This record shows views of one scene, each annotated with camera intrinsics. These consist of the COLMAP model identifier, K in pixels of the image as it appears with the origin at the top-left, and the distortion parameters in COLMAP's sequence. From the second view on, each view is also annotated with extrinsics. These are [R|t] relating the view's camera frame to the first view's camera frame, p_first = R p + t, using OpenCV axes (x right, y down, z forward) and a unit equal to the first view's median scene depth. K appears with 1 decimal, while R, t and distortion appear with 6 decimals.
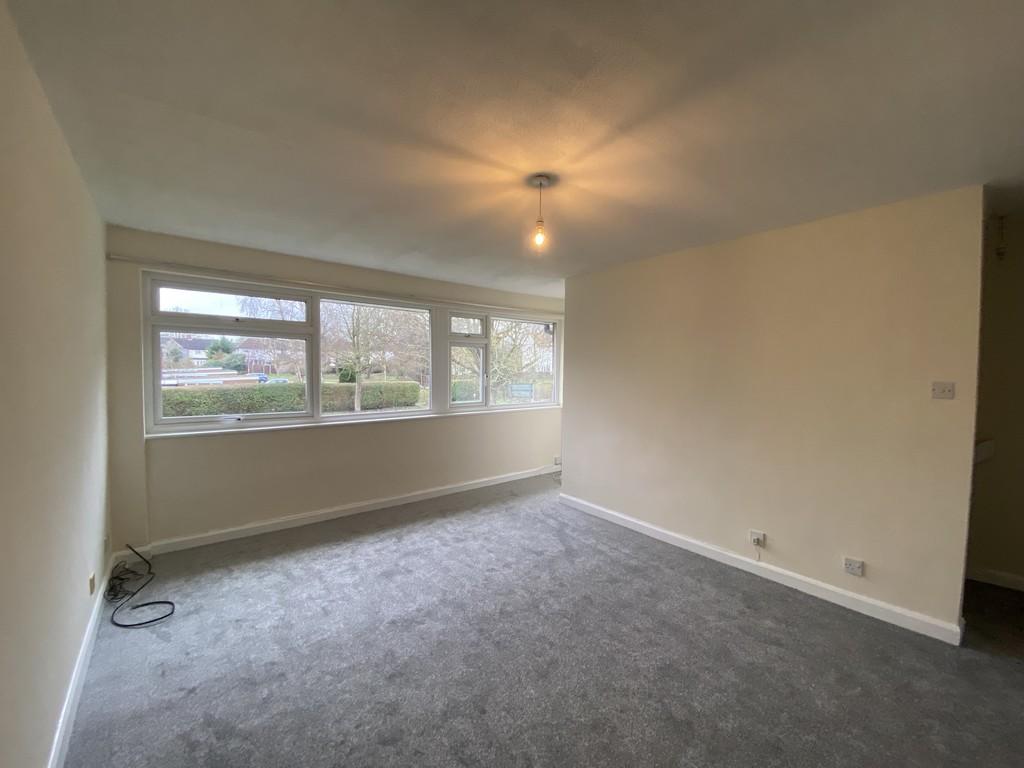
lens RADIAL K [[409.8, 0, 512.0], [0, 409.8, 384.0], [0, 0, 1]] dist [0.001994, -0.000242]
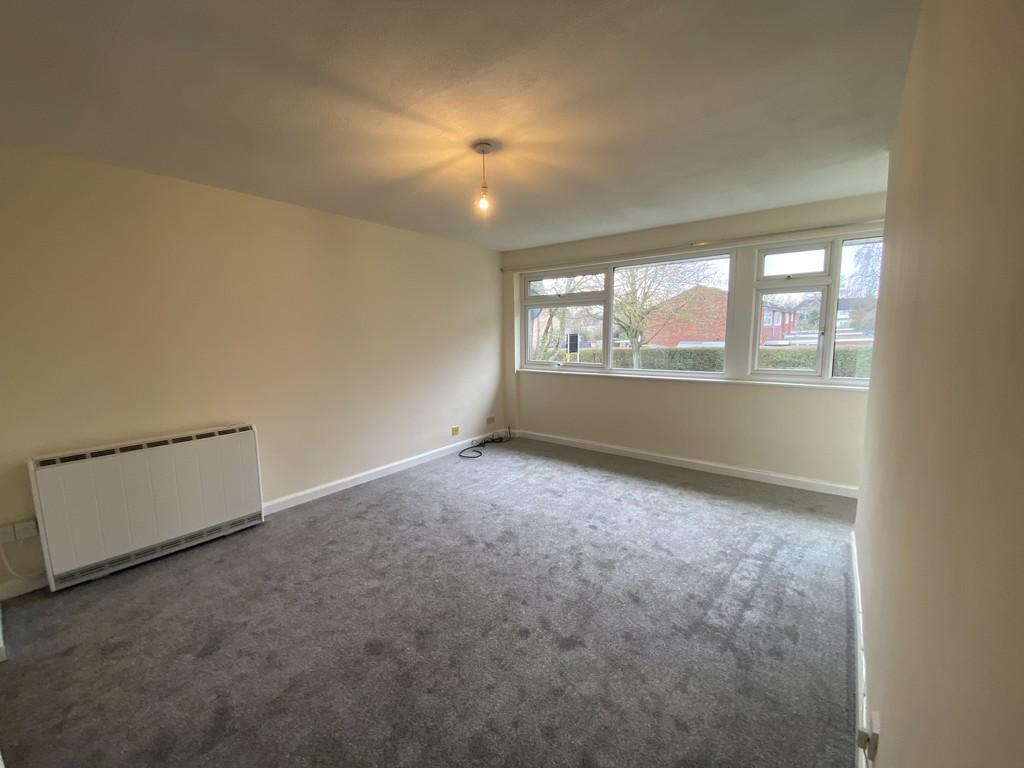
lens RADIAL K [[418.1, 0, 508.6], [0, 418.1, 400.6], [0, 0, 1]] dist [0.000193, -0.000202]
pose [[0.214950, 0.146218, -0.965617, 0.724905], [-0.018557, 0.989162, 0.145652, -0.002546], [0.976449, -0.013389, 0.215333, 0.482363]]
